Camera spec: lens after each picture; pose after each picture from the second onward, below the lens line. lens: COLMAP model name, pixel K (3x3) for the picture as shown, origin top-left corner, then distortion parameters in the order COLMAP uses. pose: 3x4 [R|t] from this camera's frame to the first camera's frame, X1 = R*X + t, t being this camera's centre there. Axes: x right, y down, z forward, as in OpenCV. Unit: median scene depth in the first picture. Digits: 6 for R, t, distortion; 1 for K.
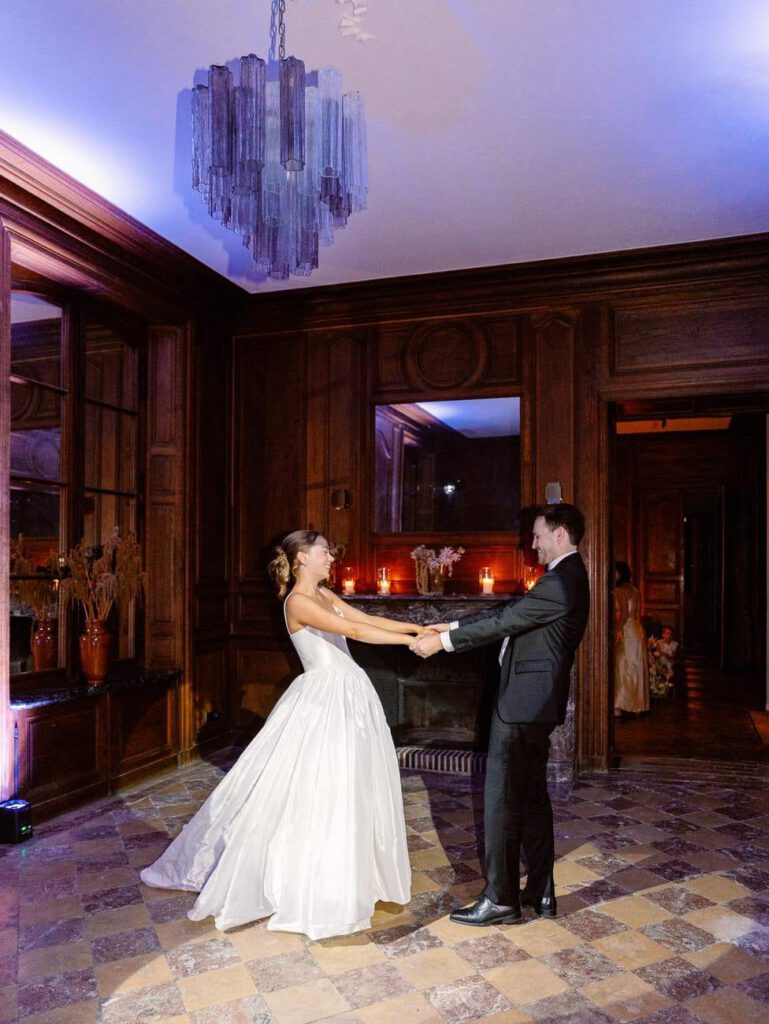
lens RADIAL K [[636.3, 0, 384.5], [0, 636.3, 512.0], [0, 0, 1]] dist [-0.025003, 0.000466]
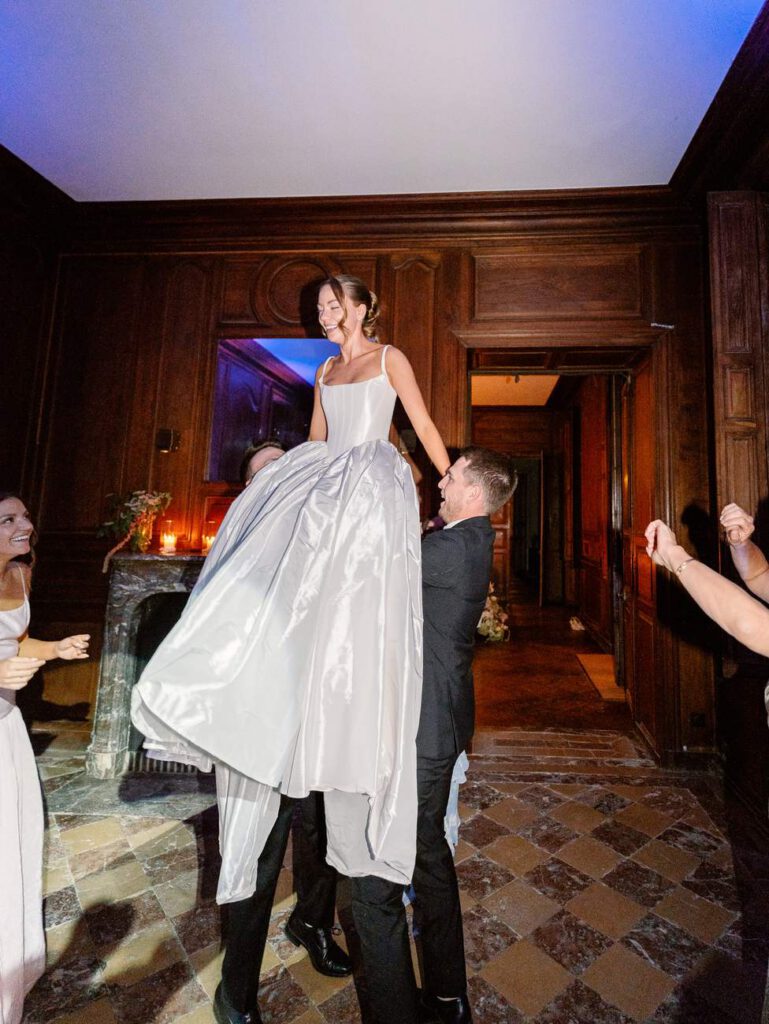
lens RADIAL K [[471.0, 0, 384.5], [0, 471.0, 512.0], [0, 0, 1]] dist [-0.035012, 0.000166]
pose [[0.976077, 0.010621, 0.217165, 0.077701], [-0.029454, 0.996058, 0.083673, 0.014121], [-0.215420, -0.088068, 0.972542, 0.304754]]
